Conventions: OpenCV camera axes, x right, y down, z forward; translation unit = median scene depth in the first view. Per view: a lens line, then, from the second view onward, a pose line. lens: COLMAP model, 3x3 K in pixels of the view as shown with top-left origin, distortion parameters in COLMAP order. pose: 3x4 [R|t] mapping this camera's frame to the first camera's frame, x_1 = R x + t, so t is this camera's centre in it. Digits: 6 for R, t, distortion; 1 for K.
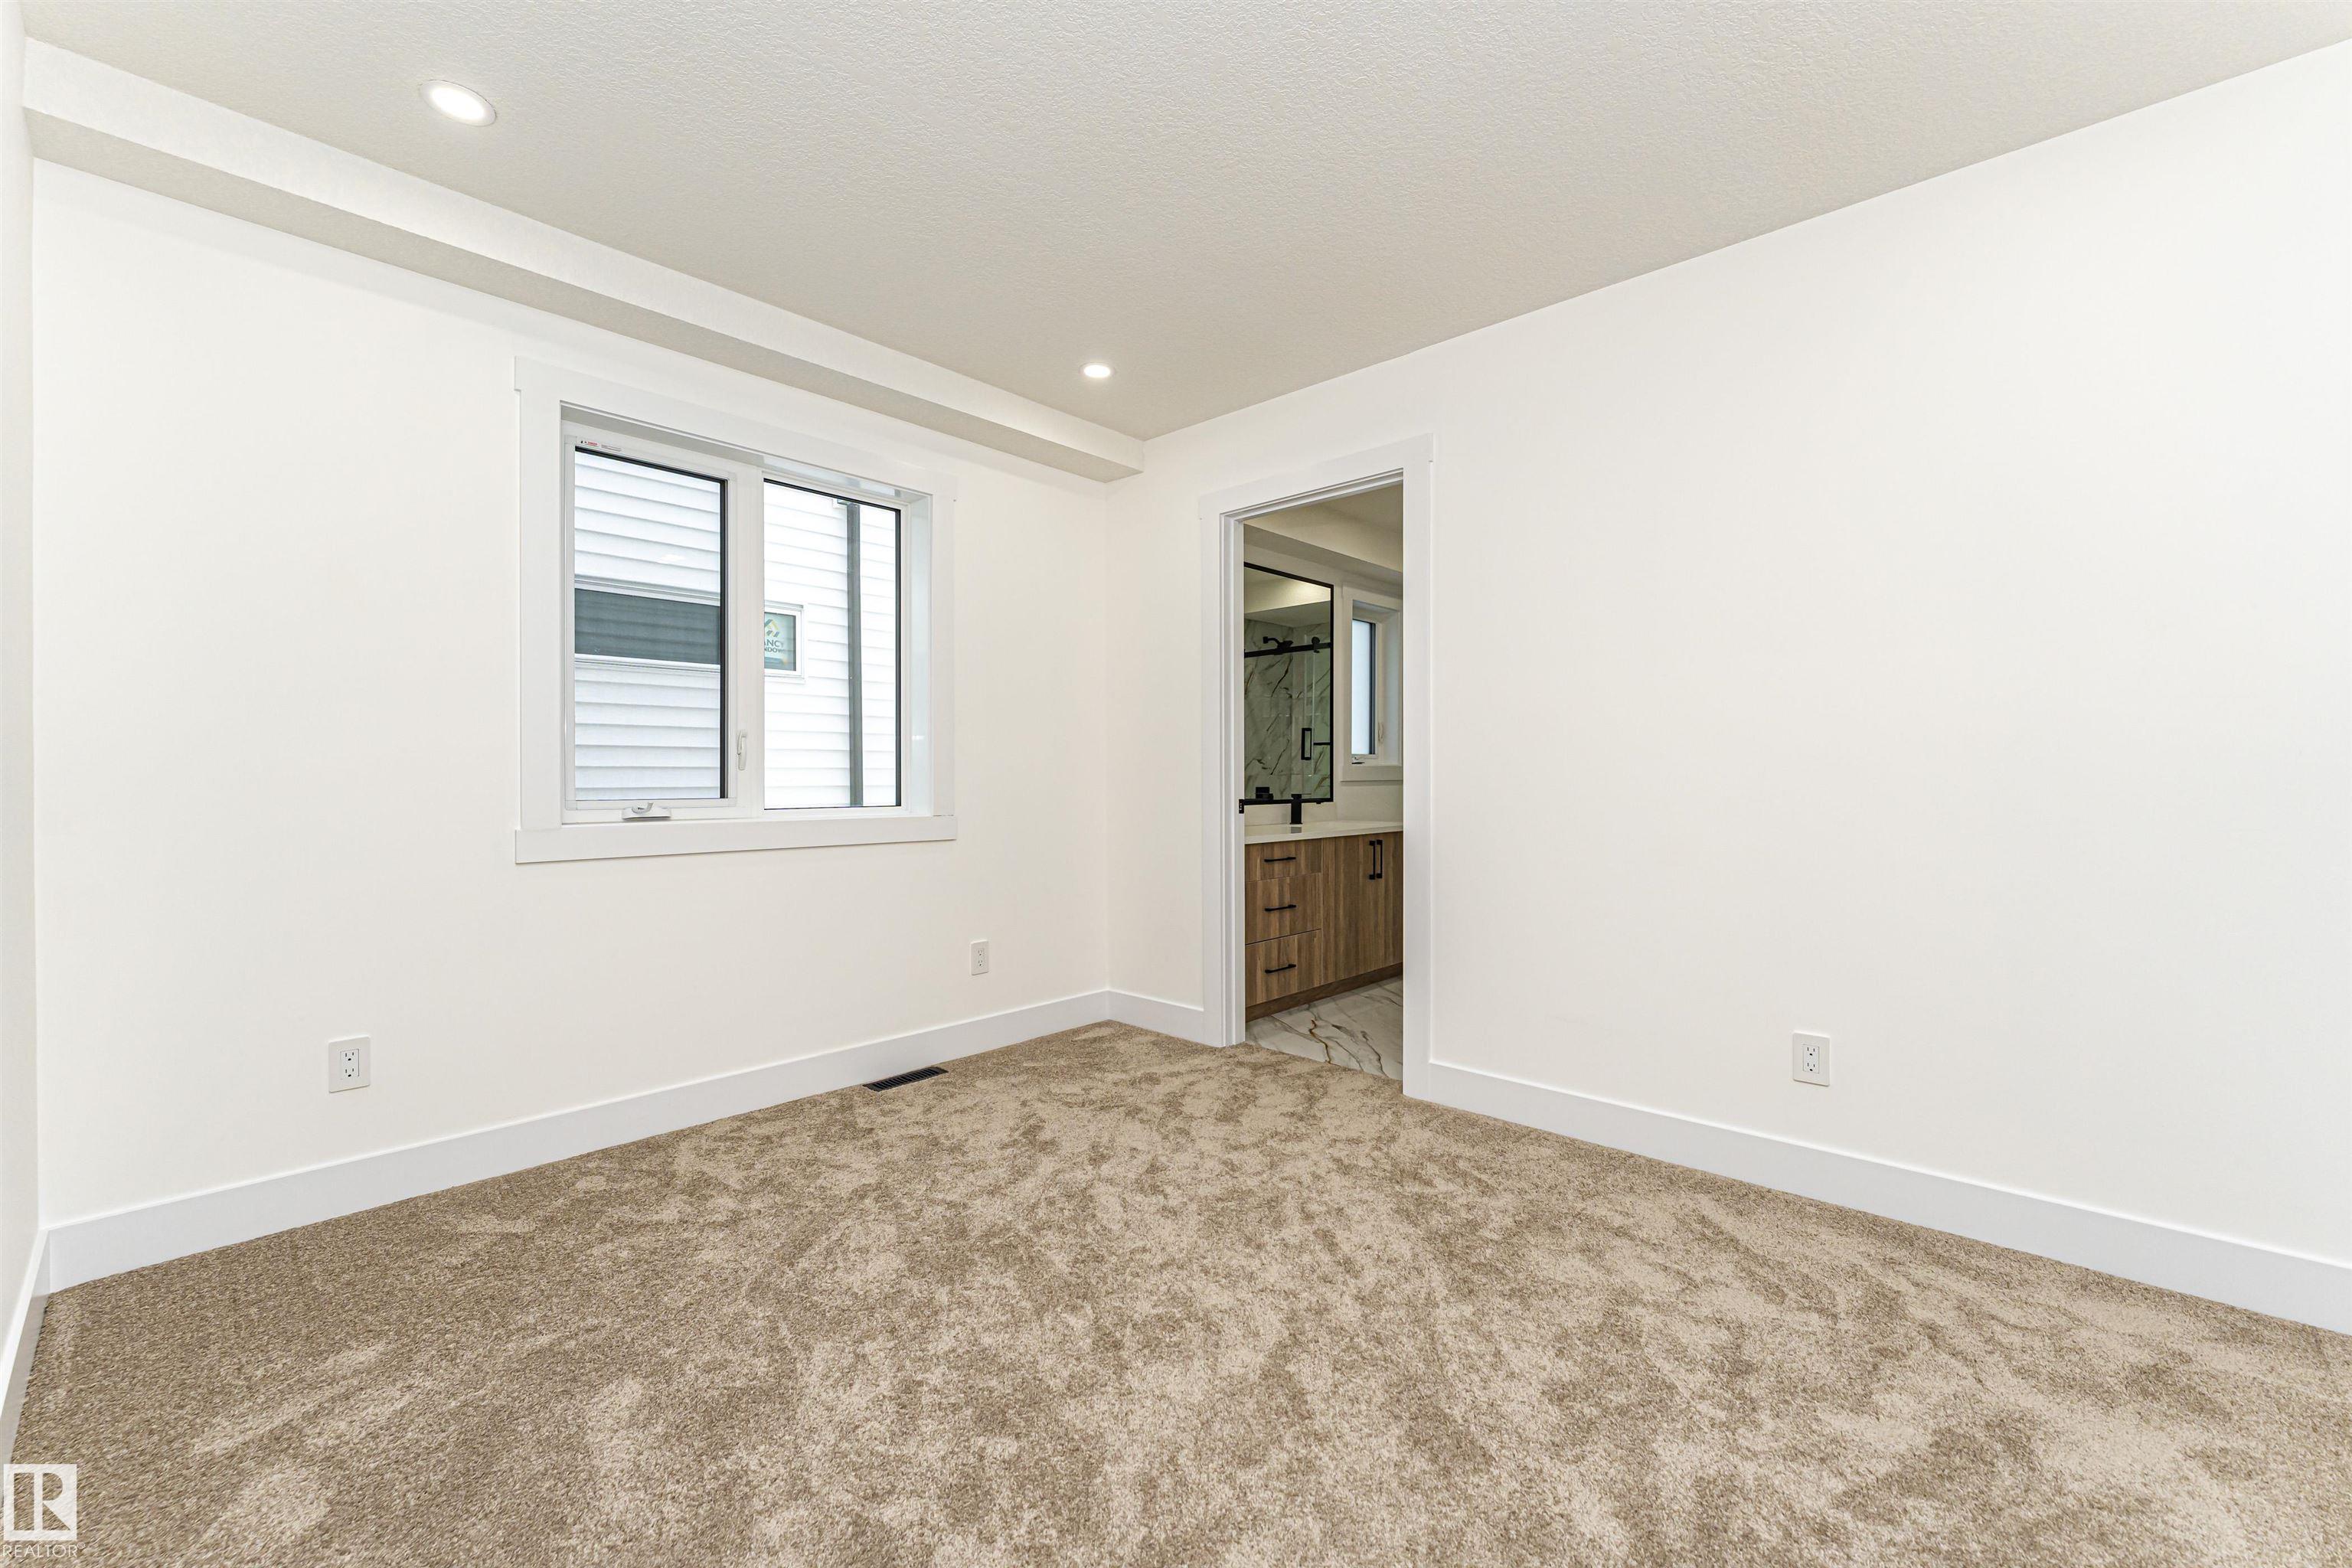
lens RADIAL K [[950.7, 0, 1164.1], [0, 950.7, 790.3], [0, 0, 1]] dist [-0.007853, -0.000453]
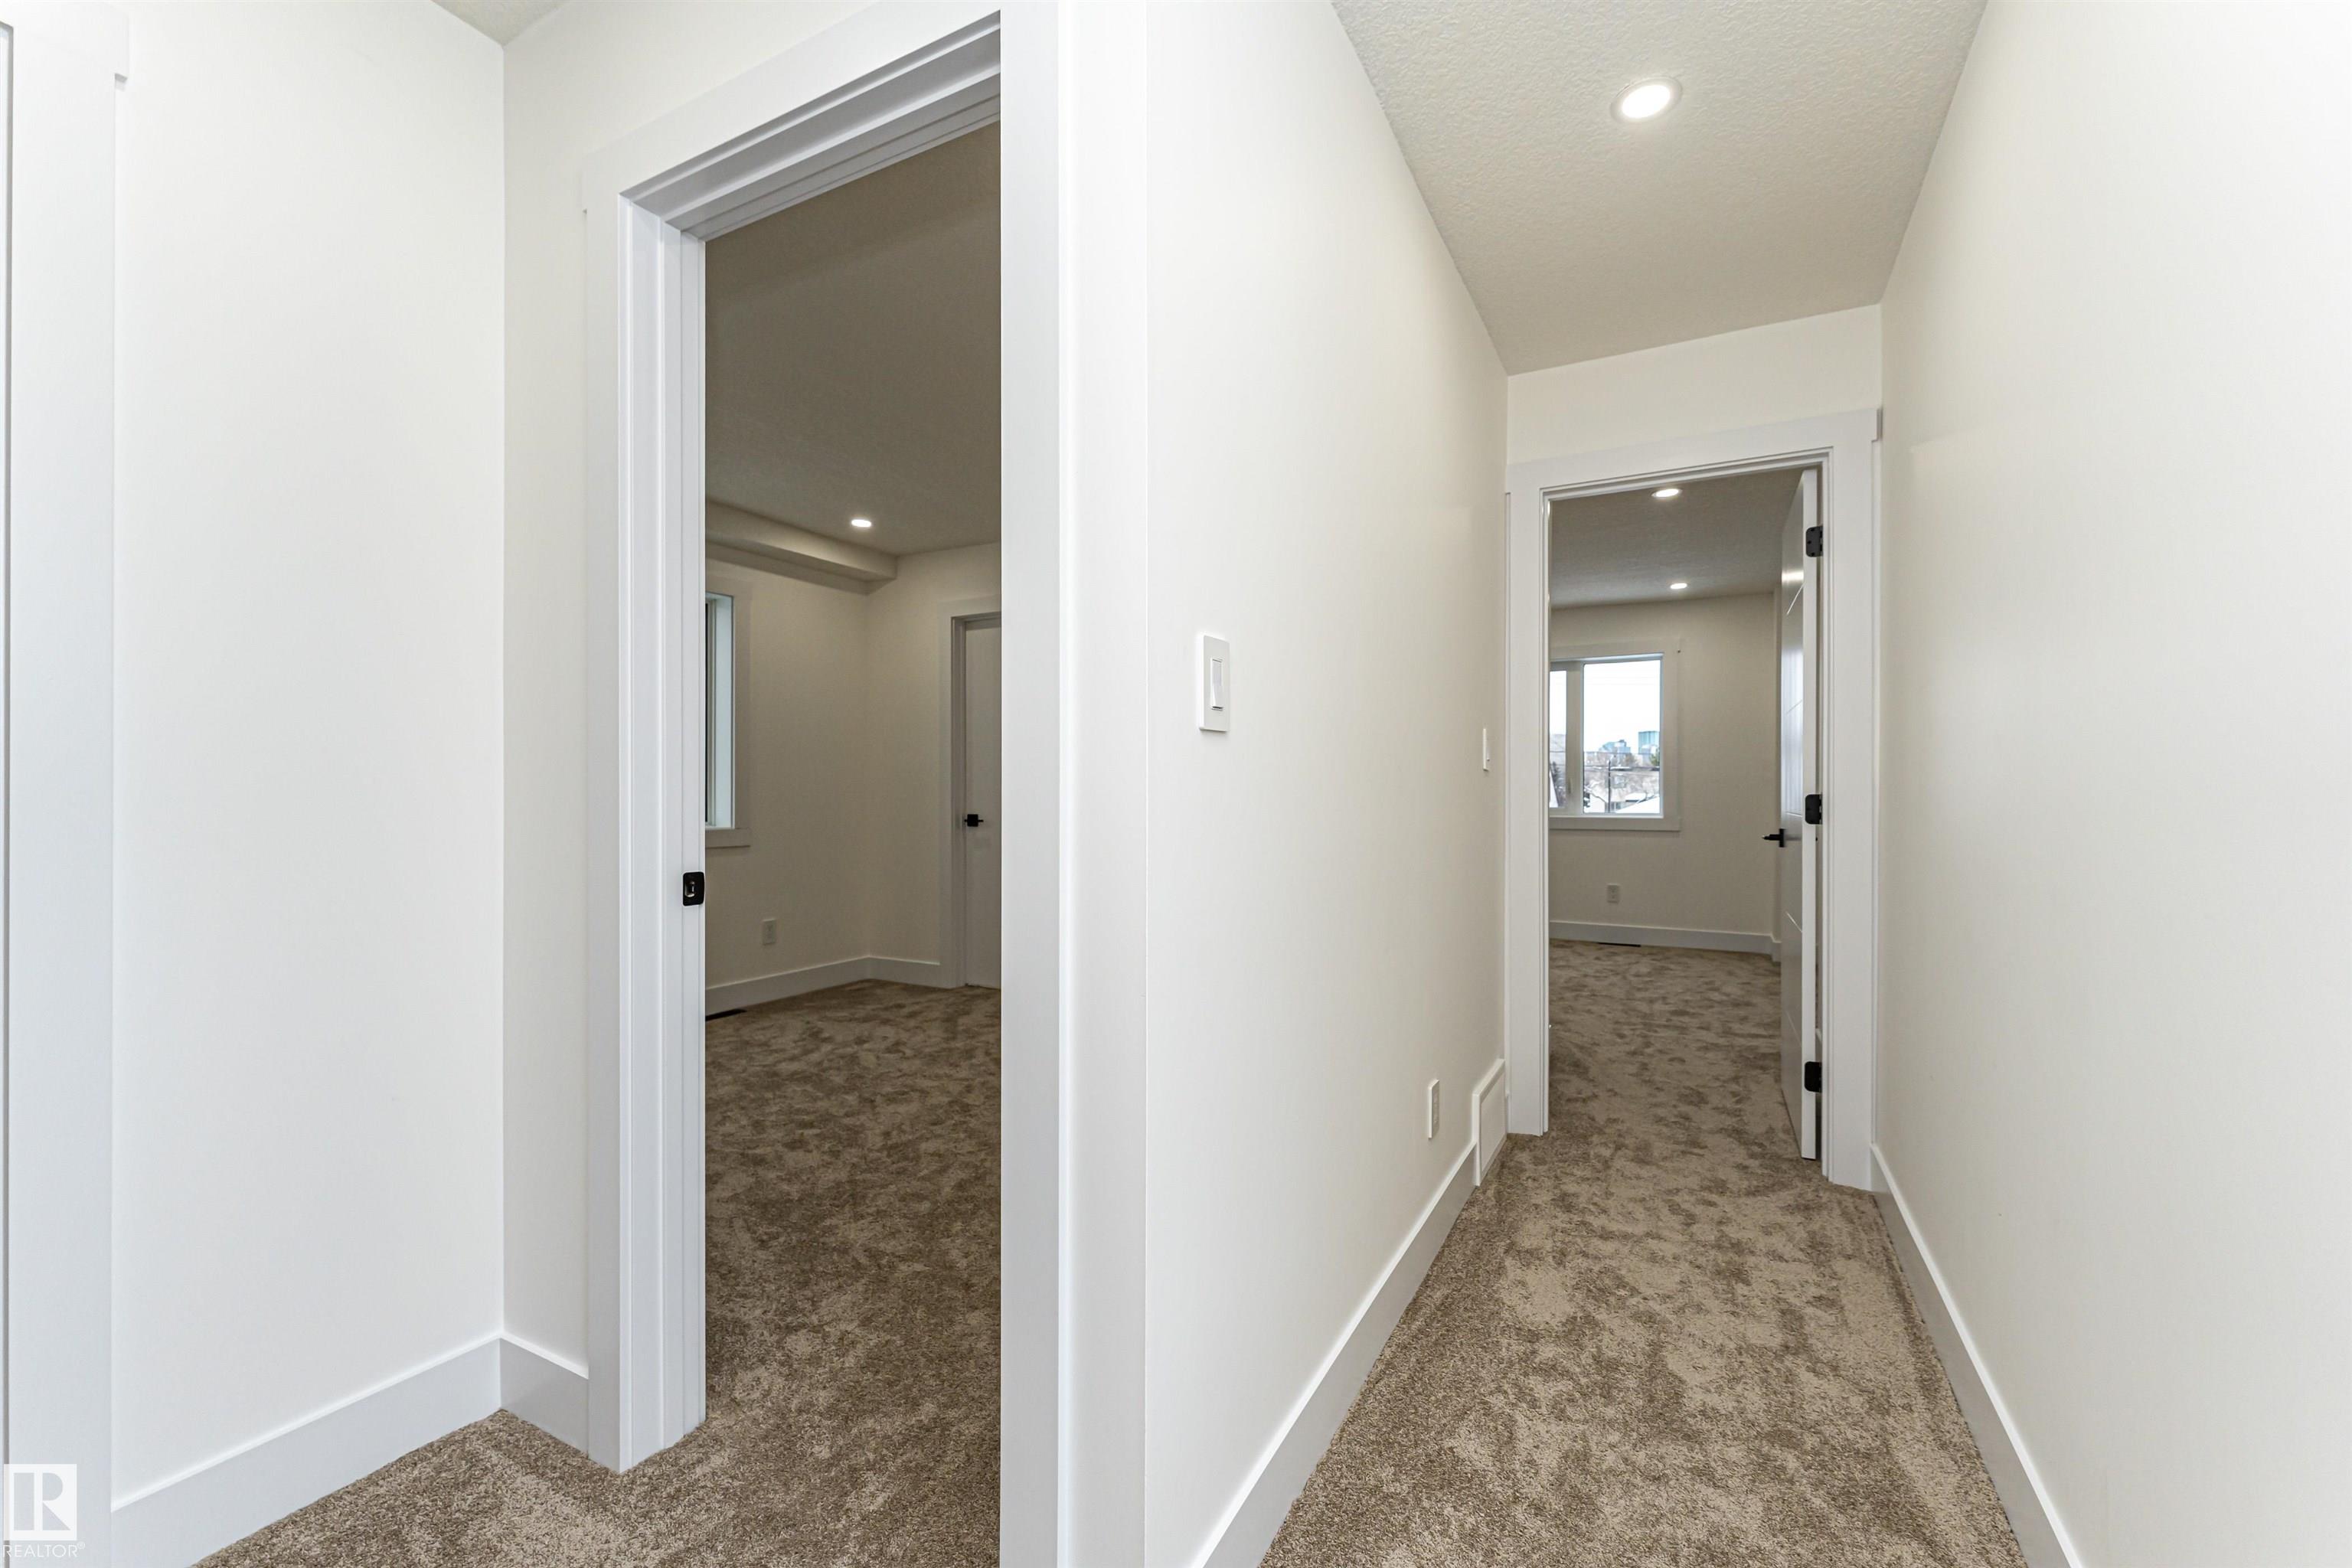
lens RADIAL K [[950.7, 0, 1181.9], [0, 950.7, 799.2], [0, 0, 1]] dist [-0.007853, -0.000453]
pose [[0.966878, -0.000958, 0.255237, 0.049143], [0.002881, 0.999970, -0.007162, -0.003069], [-0.255222, 0.007660, 0.966852, -0.745363]]
